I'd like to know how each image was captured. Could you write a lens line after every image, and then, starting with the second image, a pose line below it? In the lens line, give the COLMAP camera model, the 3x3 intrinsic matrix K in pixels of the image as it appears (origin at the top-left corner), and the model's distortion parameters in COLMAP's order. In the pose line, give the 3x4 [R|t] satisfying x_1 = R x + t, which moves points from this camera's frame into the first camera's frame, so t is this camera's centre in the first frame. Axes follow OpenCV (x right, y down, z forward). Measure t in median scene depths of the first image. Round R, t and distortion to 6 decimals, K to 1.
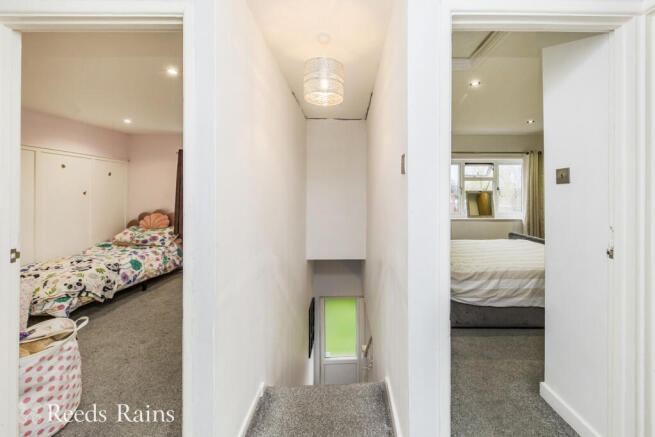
lens RADIAL K [[233.2, 0, 345.6], [0, 233.2, 194.5], [0, 0, 1]] dist [-0.000793, -0.000373]
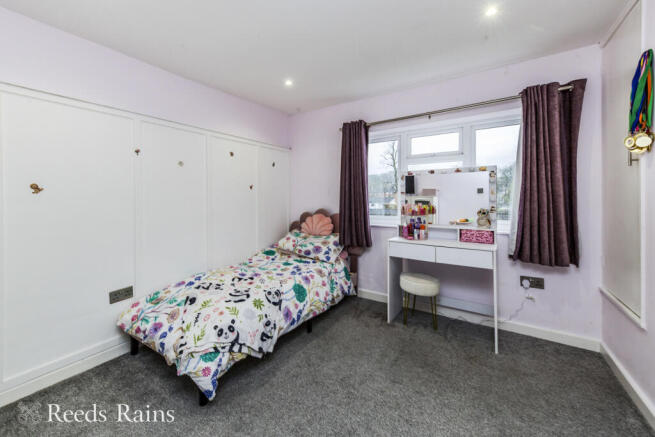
lens RADIAL K [[255.0, 0, 327.3], [0, 255.0, 196.9], [0, 0, 1]] dist [0.000784, 0.000077]
pose [[0.821144, -0.008169, -0.570662, -0.401149], [0.008474, 0.999962, -0.002121, 0.033261], [0.570657, -0.003094, 0.821182, 0.429558]]
